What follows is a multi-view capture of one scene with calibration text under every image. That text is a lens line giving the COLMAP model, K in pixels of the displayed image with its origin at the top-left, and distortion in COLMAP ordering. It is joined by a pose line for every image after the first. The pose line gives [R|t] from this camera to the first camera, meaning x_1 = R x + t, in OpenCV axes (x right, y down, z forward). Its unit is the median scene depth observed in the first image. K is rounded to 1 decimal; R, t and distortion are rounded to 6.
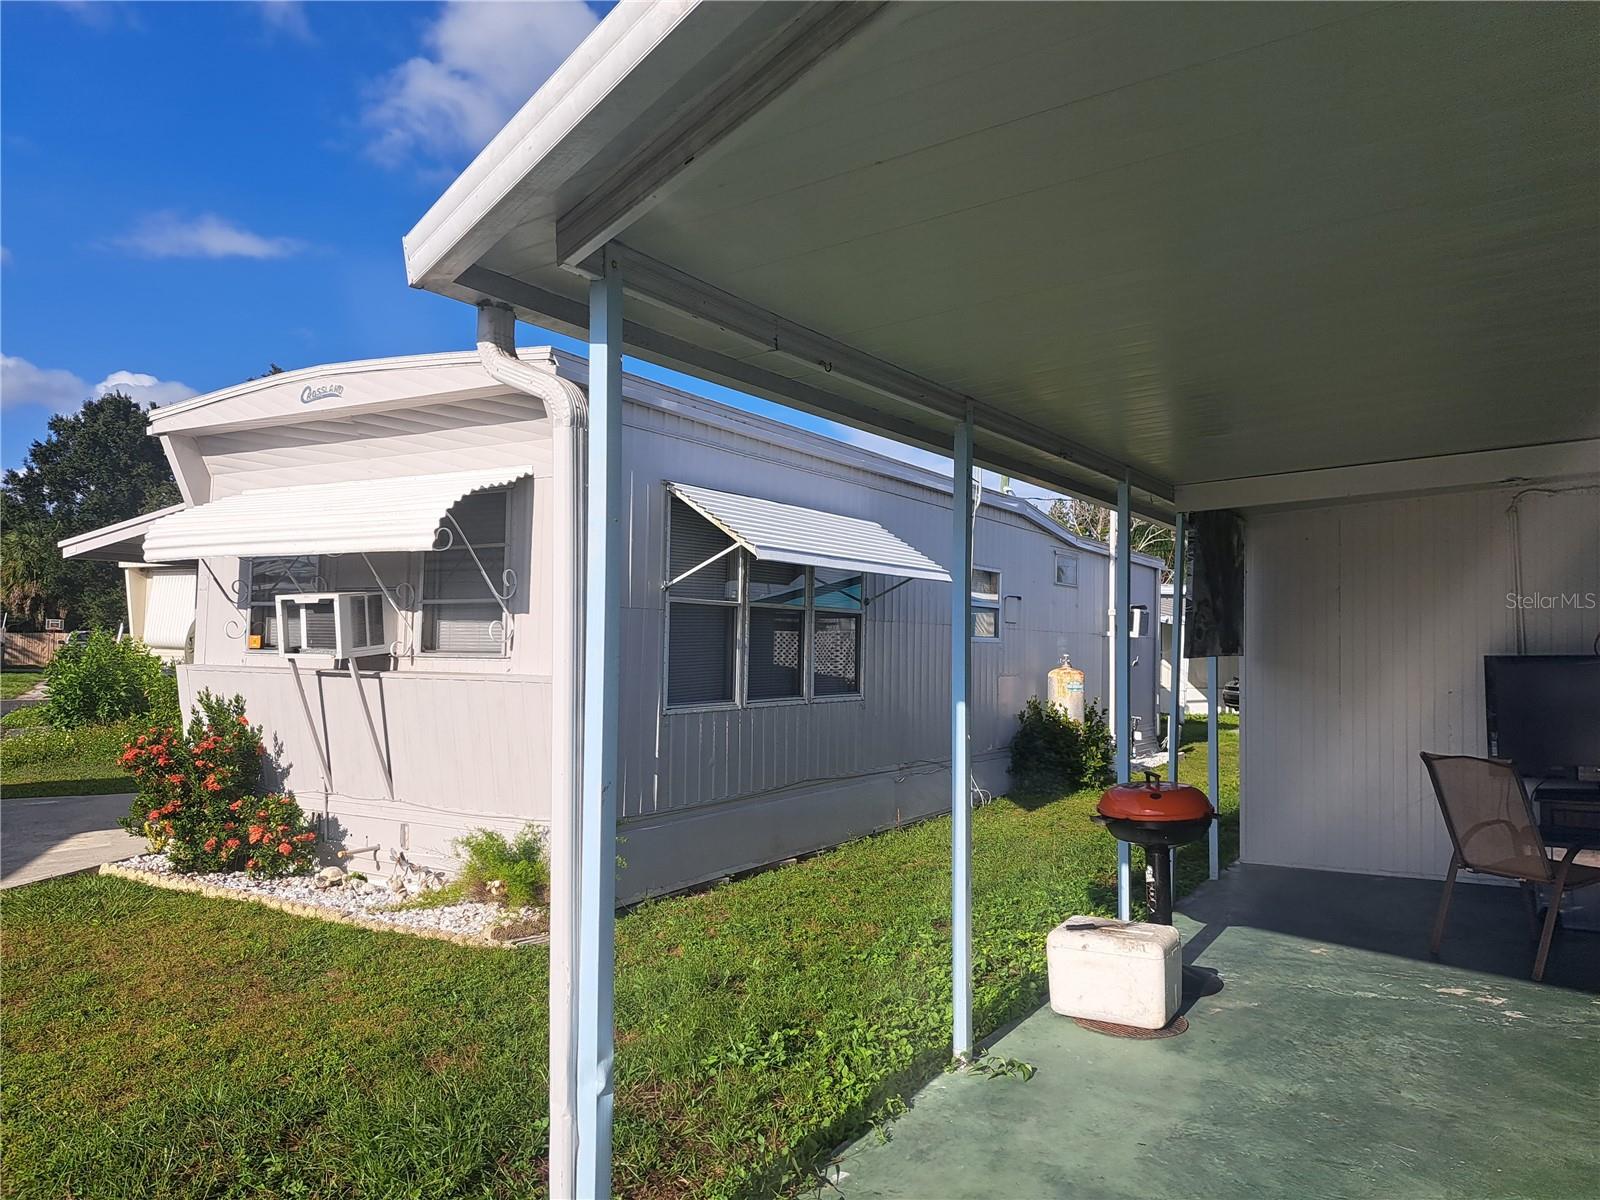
lens RADIAL K [[1242.2, 0, 830.5], [0, 1242.2, 595.8], [0, 0, 1]] dist [0.046165, -0.094448]
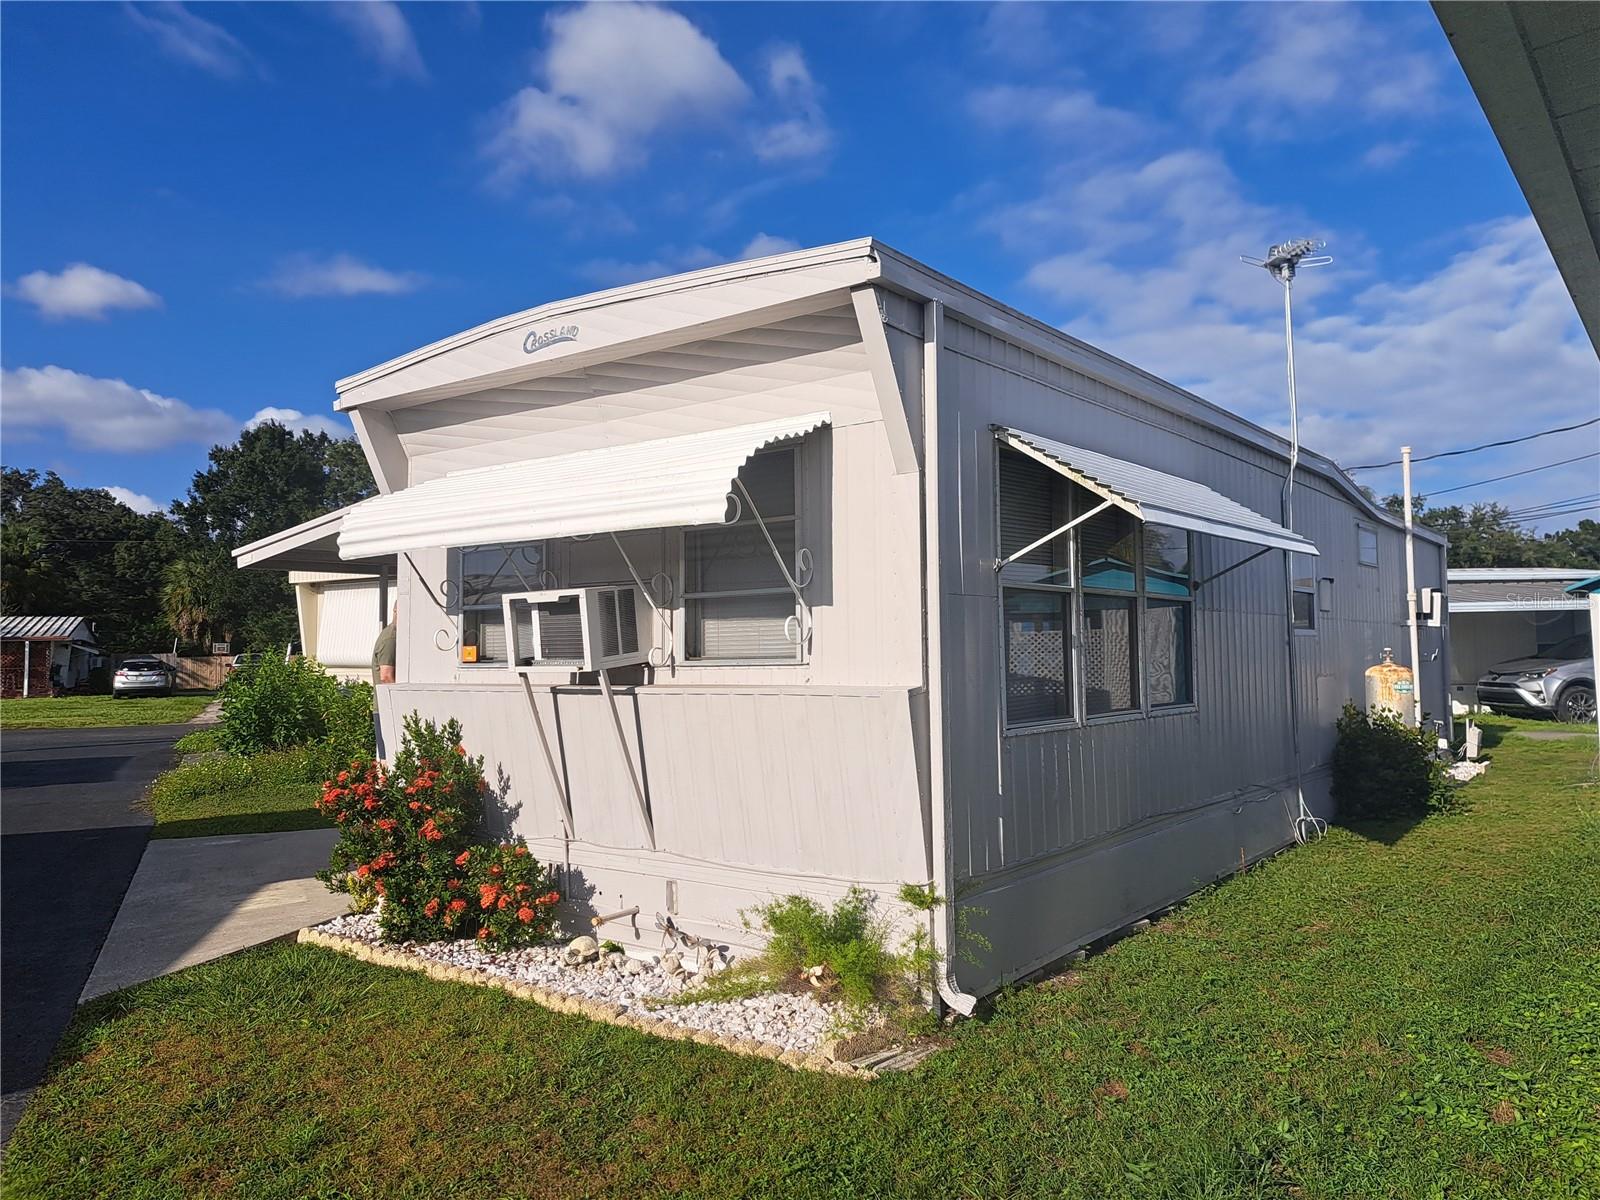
lens RADIAL K [[1238.7, 0, 798.3], [0, 1238.7, 602.2], [0, 0, 1]] dist [0.162017, -0.407449]
pose [[0.991781, -0.030491, -0.124261, -0.155395], [0.030488, 0.999533, -0.001925, 0.011879], [0.124262, -0.001880, 0.992248, 0.227147]]
